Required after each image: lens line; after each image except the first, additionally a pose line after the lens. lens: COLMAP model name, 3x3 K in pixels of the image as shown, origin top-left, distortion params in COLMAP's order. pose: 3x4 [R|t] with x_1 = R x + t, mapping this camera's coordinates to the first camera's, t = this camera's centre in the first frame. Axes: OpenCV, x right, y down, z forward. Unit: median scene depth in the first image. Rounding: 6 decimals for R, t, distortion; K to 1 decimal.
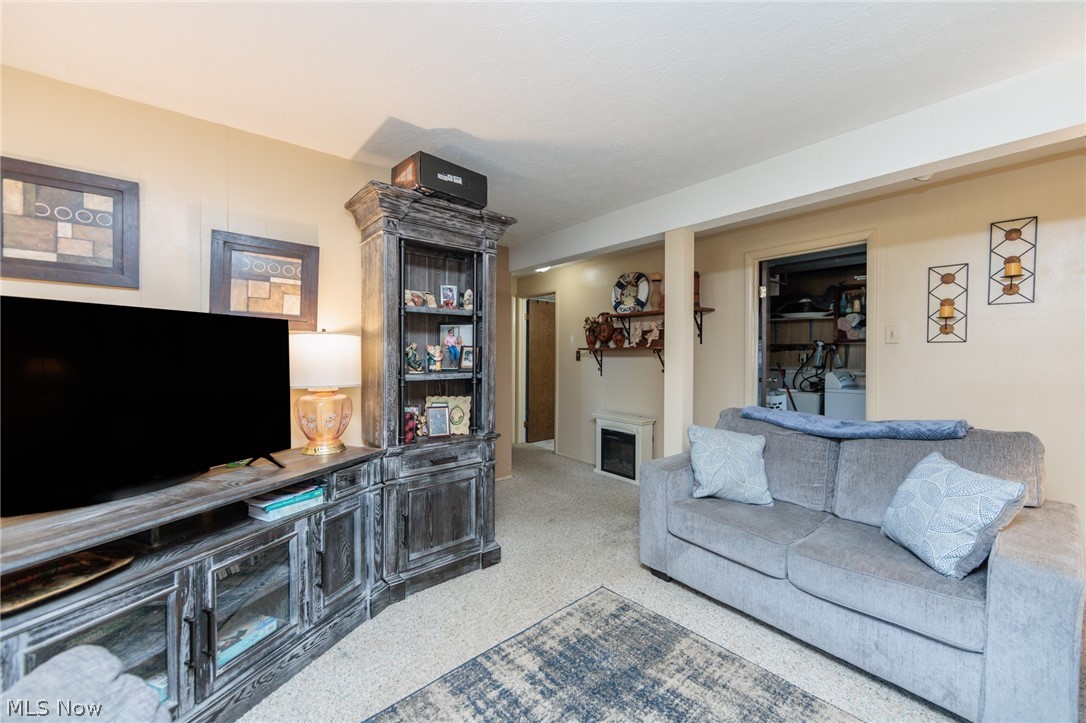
lens RADIAL K [[427.9, 0, 539.4], [0, 427.9, 357.5], [0, 0, 1]] dist [-0.003589, -0.000228]
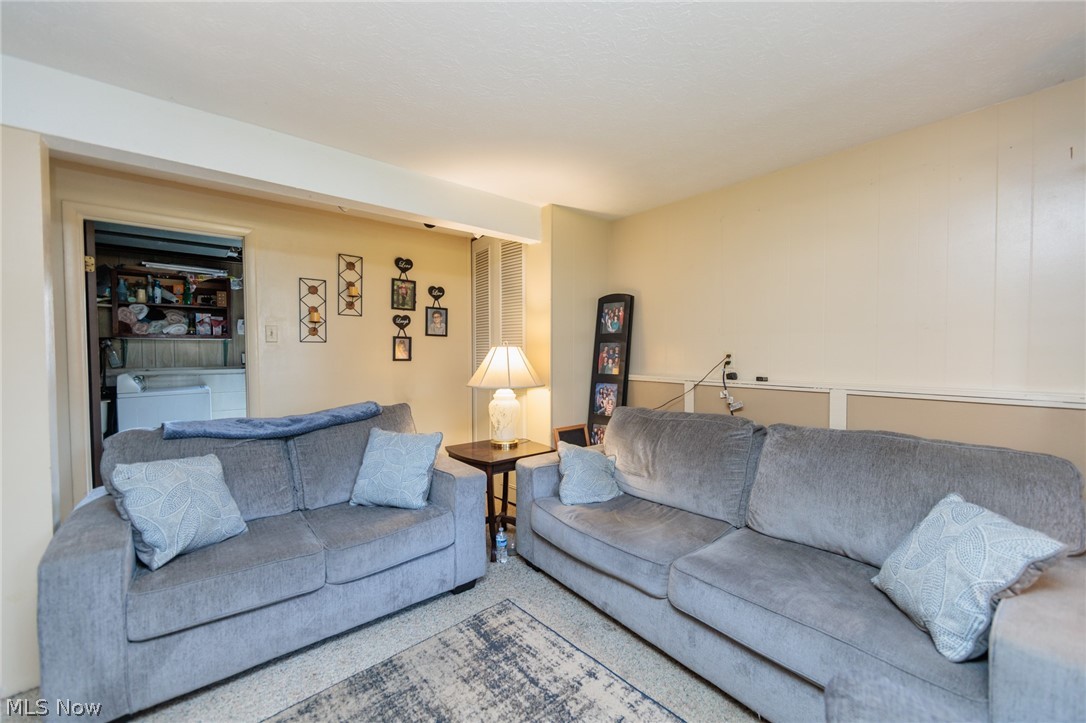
lens RADIAL K [[427.9, 0, 551.0], [0, 427.9, 356.5], [0, 0, 1]] dist [-0.003589, -0.000228]
pose [[-0.028633, -0.017487, 0.999437, -0.382861], [0.008069, 0.999810, 0.017725, -0.014735], [-0.999557, 0.008572, -0.028486, 0.479498]]
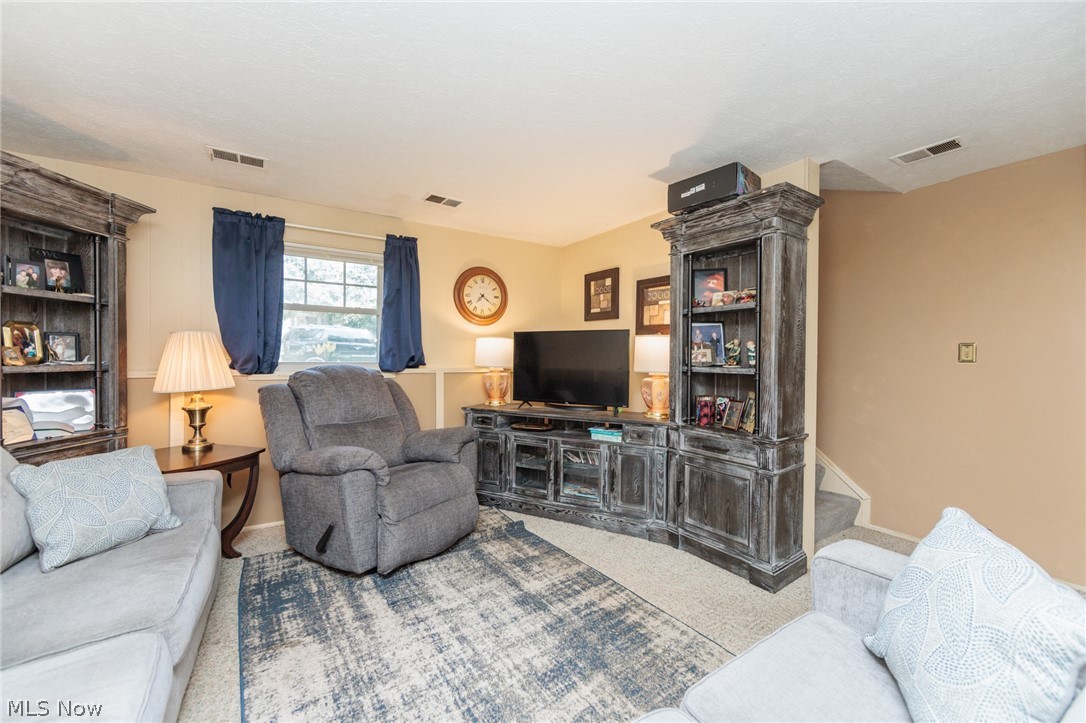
lens RADIAL K [[427.9, 0, 553.9], [0, 427.9, 359.0], [0, 0, 1]] dist [-0.003589, -0.000228]
pose [[-0.094530, 0.003857, -0.995515, 1.047950], [-0.018212, 0.999818, 0.005603, 0.021965], [0.995355, 0.018660, -0.094443, 0.841125]]
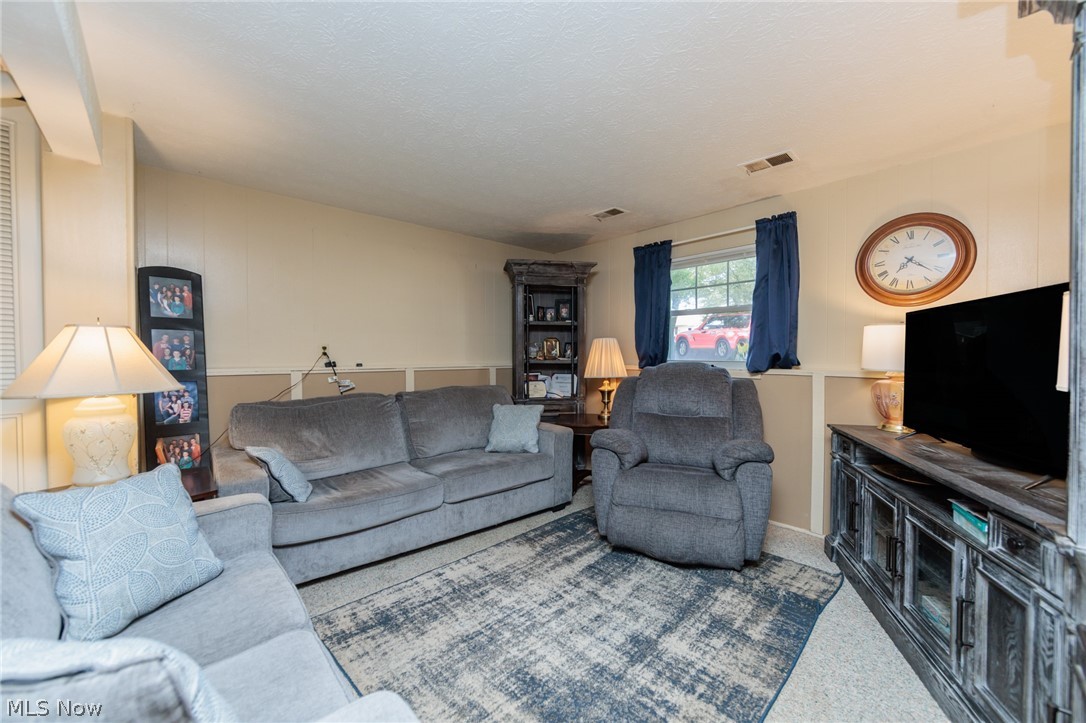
lens RADIAL K [[427.9, 0, 536.3], [0, 427.9, 361.7], [0, 0, 1]] dist [-0.003589, -0.000228]
pose [[-0.999321, -0.003688, -0.036664, 0.243459], [-0.004667, 0.999634, 0.026652, 0.020027], [0.036552, 0.026805, -0.998972, 1.555866]]
